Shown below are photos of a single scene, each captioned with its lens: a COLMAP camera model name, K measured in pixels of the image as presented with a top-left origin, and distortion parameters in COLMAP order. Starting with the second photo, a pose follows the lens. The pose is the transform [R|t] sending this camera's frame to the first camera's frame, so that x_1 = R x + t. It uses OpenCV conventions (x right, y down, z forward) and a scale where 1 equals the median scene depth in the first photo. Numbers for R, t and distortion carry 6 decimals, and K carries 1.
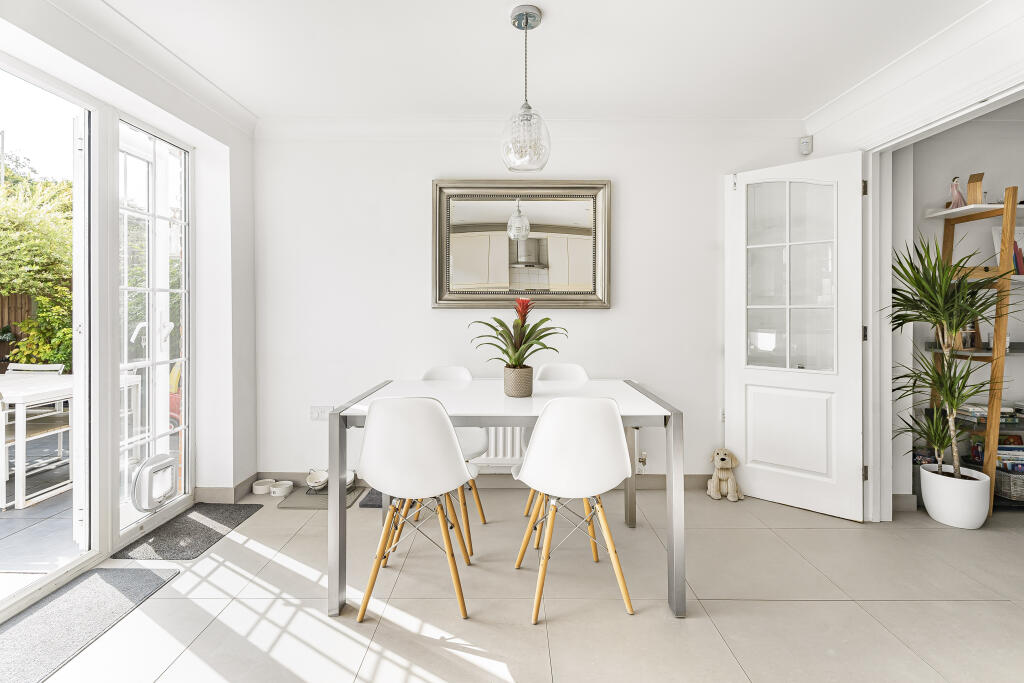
lens RADIAL K [[479.8, 0, 509.5], [0, 479.8, 304.6], [0, 0, 1]] dist [0.003181, 0.000187]
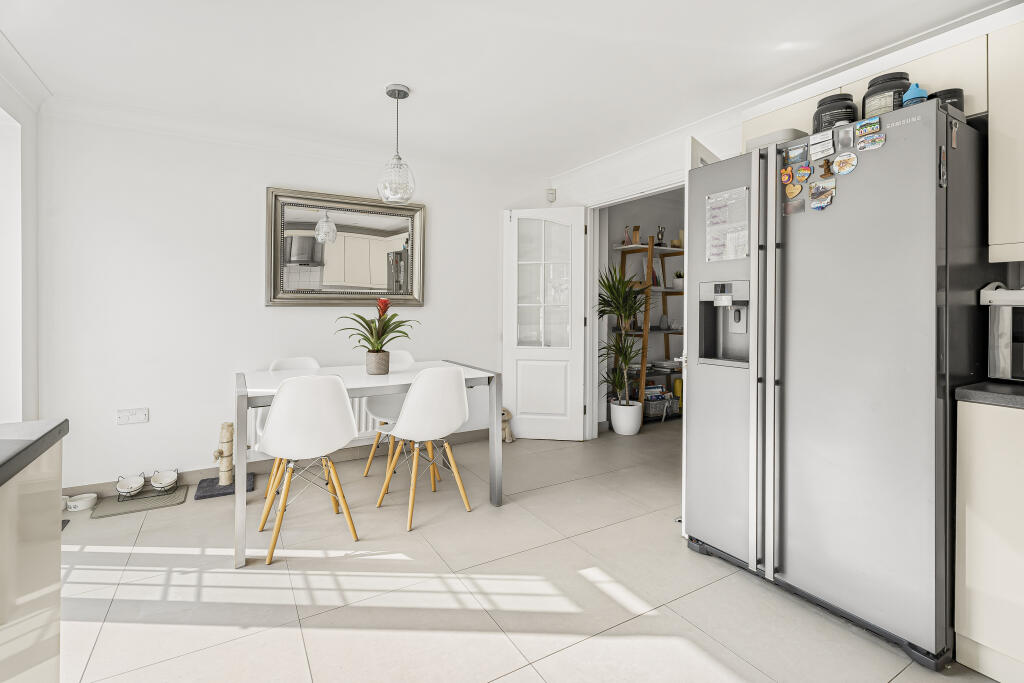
lens RADIAL K [[479.8, 0, 509.5], [0, 479.8, 304.6], [0, 0, 1]] dist [0.003181, 0.000187]
pose [[0.864515, 0.000468, 0.502608, -0.264535], [-0.003086, 0.999986, 0.004376, -0.002601], [-0.502598, -0.005334, 0.864504, -0.235283]]
